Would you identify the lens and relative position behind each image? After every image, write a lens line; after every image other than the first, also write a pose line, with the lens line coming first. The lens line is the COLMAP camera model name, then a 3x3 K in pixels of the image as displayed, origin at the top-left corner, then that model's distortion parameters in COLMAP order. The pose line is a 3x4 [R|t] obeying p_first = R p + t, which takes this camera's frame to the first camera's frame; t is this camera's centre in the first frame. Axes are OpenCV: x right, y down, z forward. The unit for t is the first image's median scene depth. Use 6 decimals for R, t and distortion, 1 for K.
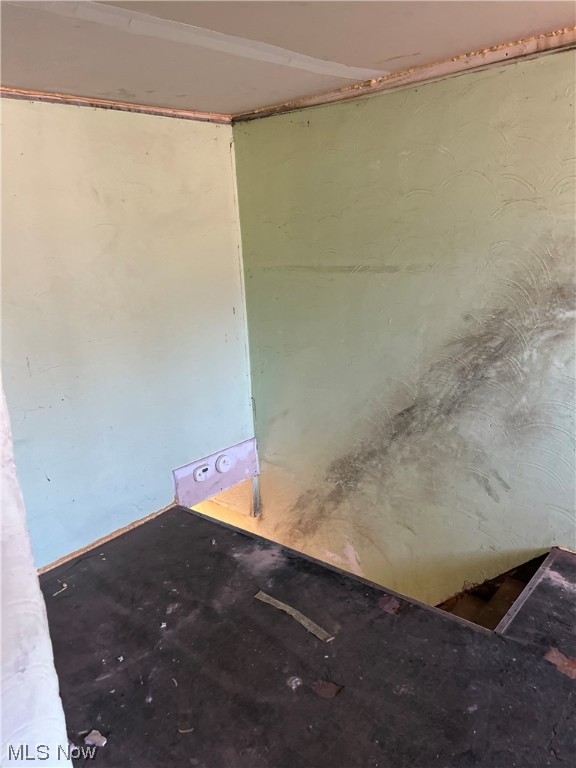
lens RADIAL K [[595.5, 0, 290.7], [0, 595.5, 382.2], [0, 0, 1]] dist [0.073381, -0.088205]
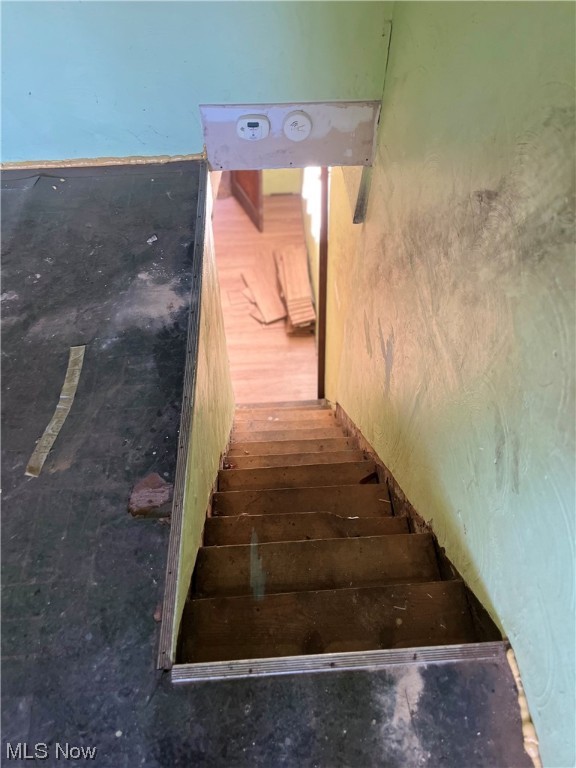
lens RADIAL K [[595.5, 0, 288.3], [0, 595.5, 376.6], [0, 0, 1]] dist [0.073381, -0.088205]
pose [[0.691421, 0.595365, -0.409241, 0.411669], [-0.211160, 0.708265, 0.673626, -0.137830], [0.690905, -0.379344, 0.615426, 0.724888]]
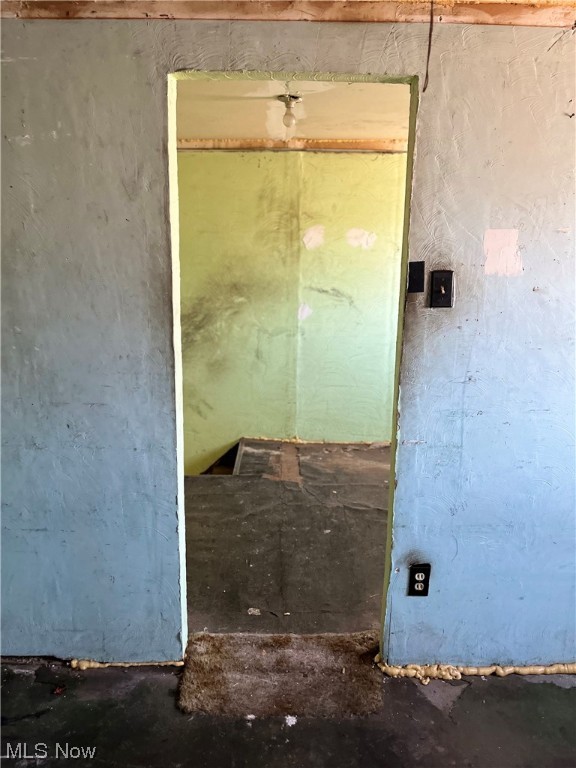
lens RADIAL K [[595.5, 0, 290.1], [0, 595.5, 386.0], [0, 0, 1]] dist [0.073381, -0.088205]
pose [[0.757118, -0.083922, 0.647865, -0.560358], [0.103106, 0.994635, 0.008349, 0.134766], [-0.645090, 0.060478, 0.761709, -0.394260]]
